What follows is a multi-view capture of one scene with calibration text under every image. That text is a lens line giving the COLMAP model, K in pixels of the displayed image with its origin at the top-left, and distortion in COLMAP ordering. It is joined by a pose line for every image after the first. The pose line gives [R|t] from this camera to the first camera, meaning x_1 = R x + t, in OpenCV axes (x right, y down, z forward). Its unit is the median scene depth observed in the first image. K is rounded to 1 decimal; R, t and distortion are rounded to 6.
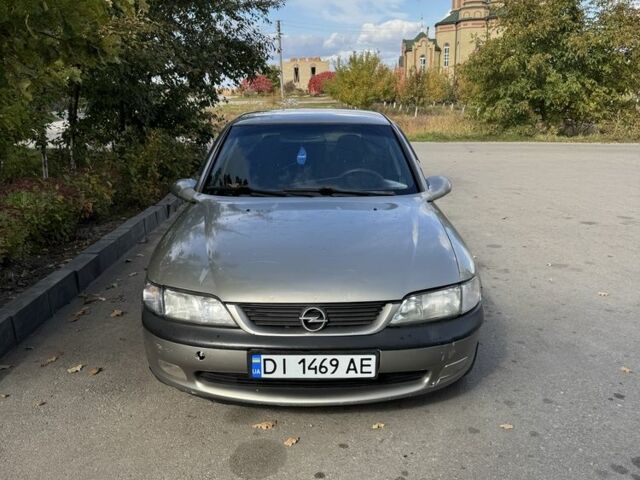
lens RADIAL K [[591.6, 0, 317.4], [0, 591.6, 237.6], [0, 0, 1]] dist [0.039678, 0.000000]
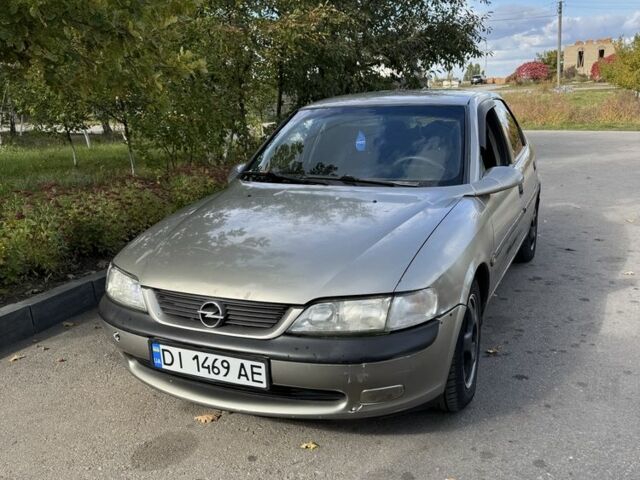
lens RADIAL K [[591.6, 0, 319.4], [0, 591.6, 238.4], [0, 0, 1]] dist [0.039678, 0.000000]
pose [[0.906106, 0.074155, -0.416500, 0.519437], [-0.068124, 0.997245, 0.029346, -0.018054], [0.417529, 0.001783, 0.908662, 0.232910]]
